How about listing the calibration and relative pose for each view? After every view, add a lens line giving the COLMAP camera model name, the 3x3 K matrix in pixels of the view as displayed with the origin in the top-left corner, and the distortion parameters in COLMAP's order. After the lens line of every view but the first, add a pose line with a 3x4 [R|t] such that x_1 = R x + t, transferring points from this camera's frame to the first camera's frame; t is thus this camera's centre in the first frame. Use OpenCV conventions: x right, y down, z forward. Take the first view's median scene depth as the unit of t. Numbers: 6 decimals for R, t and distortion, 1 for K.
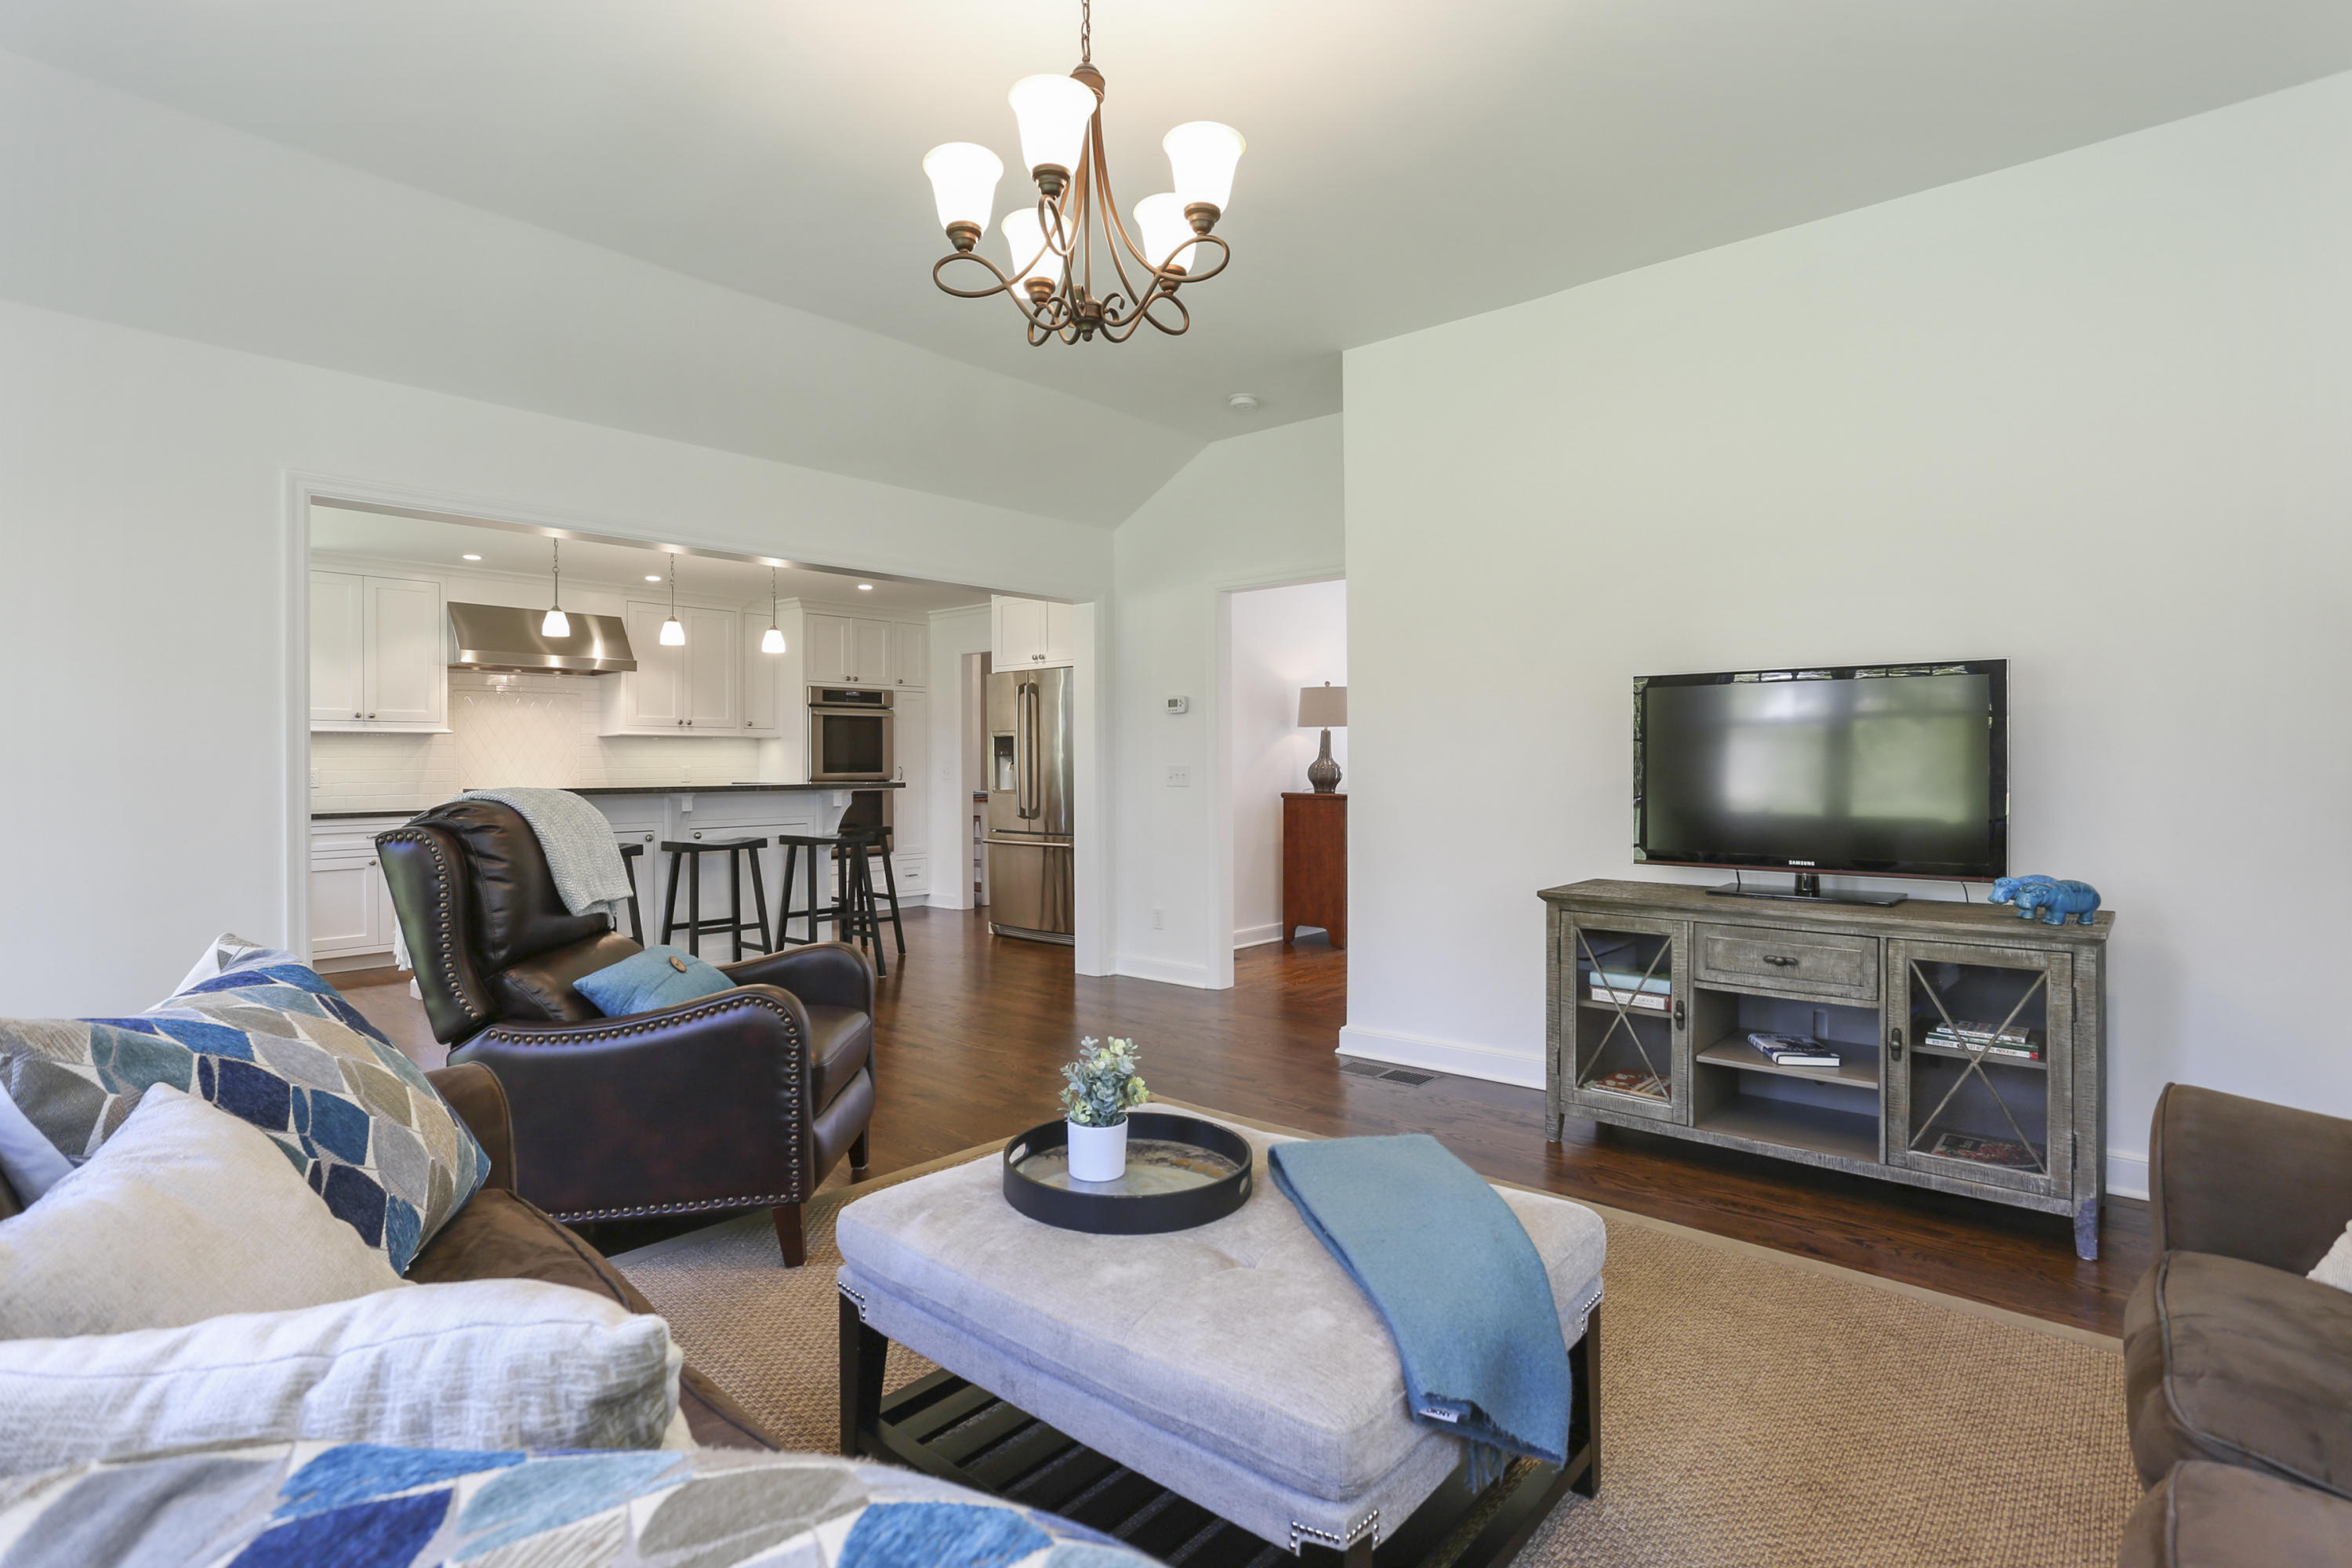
lens RADIAL K [[1143.5, 0, 1181.9], [0, 1143.5, 776.7], [0, 0, 1]] dist [-0.038747, 0.016955]
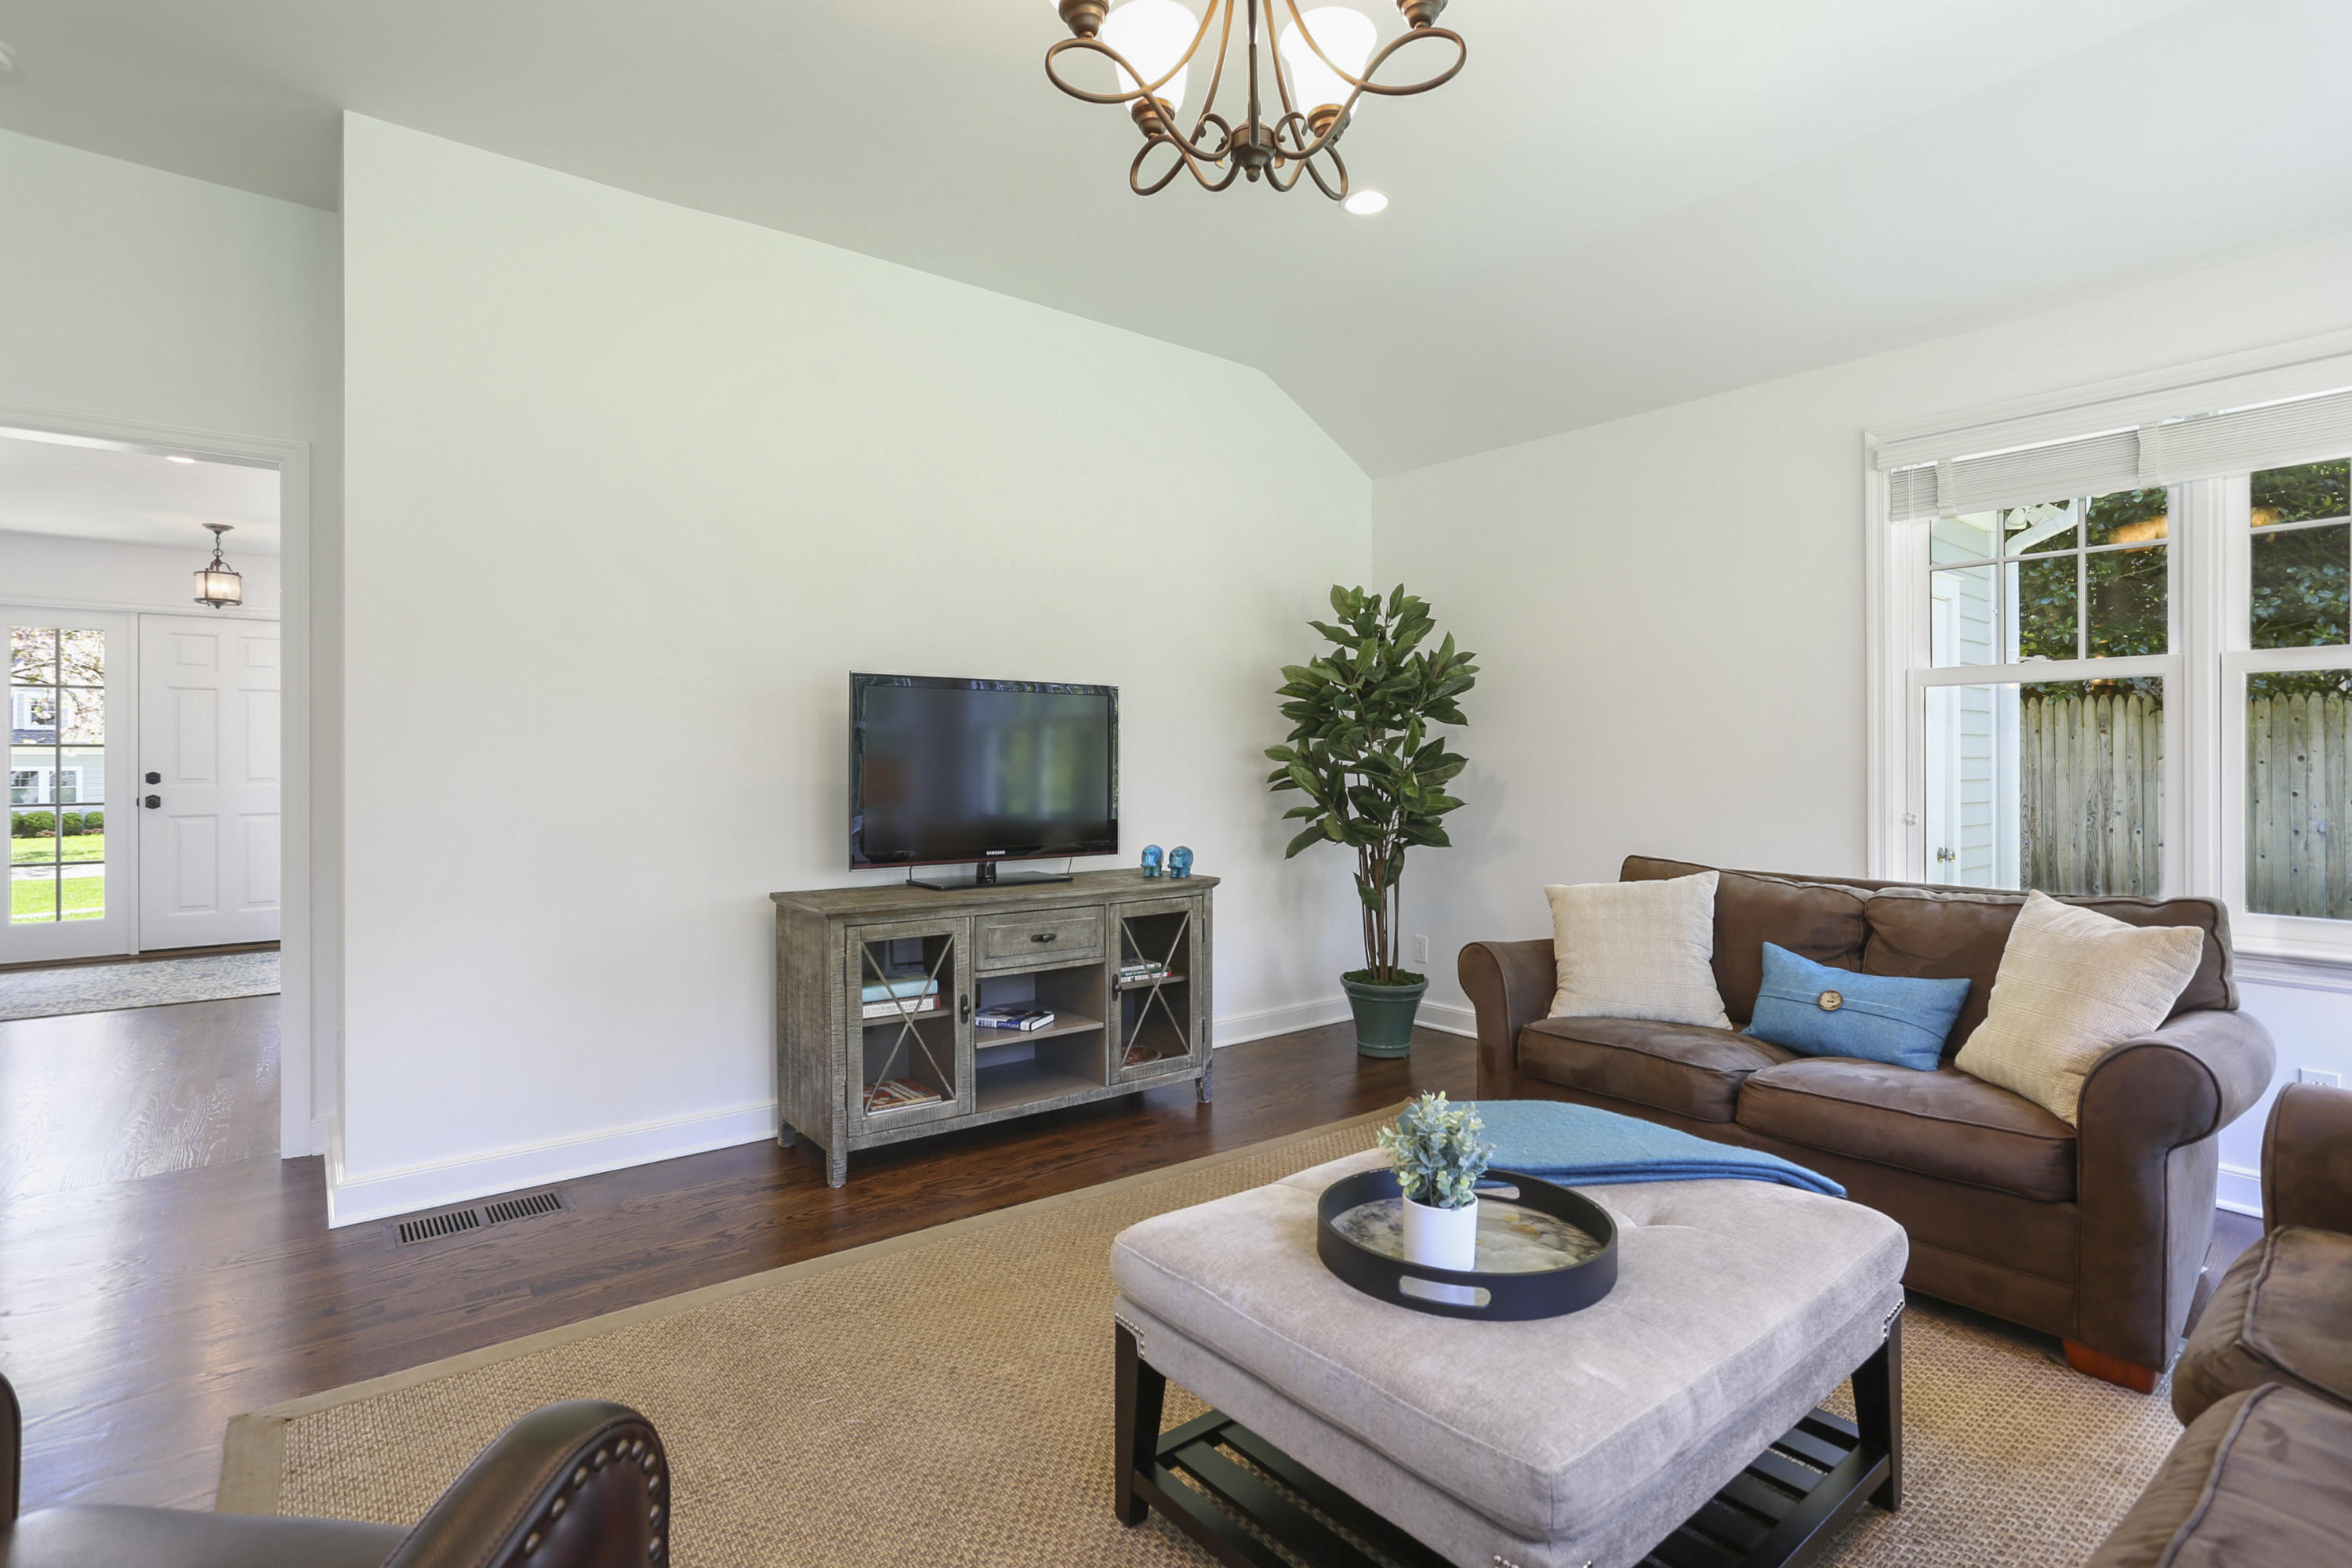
lens RADIAL K [[1143.5, 0, 1177.2], [0, 1143.5, 768.2], [0, 0, 1]] dist [-0.038747, 0.016955]
pose [[0.178657, 0.004678, 0.983900, -0.560401], [0.009630, 0.999932, -0.006503, 0.000301], [-0.983864, 0.010637, 0.178600, 0.637429]]
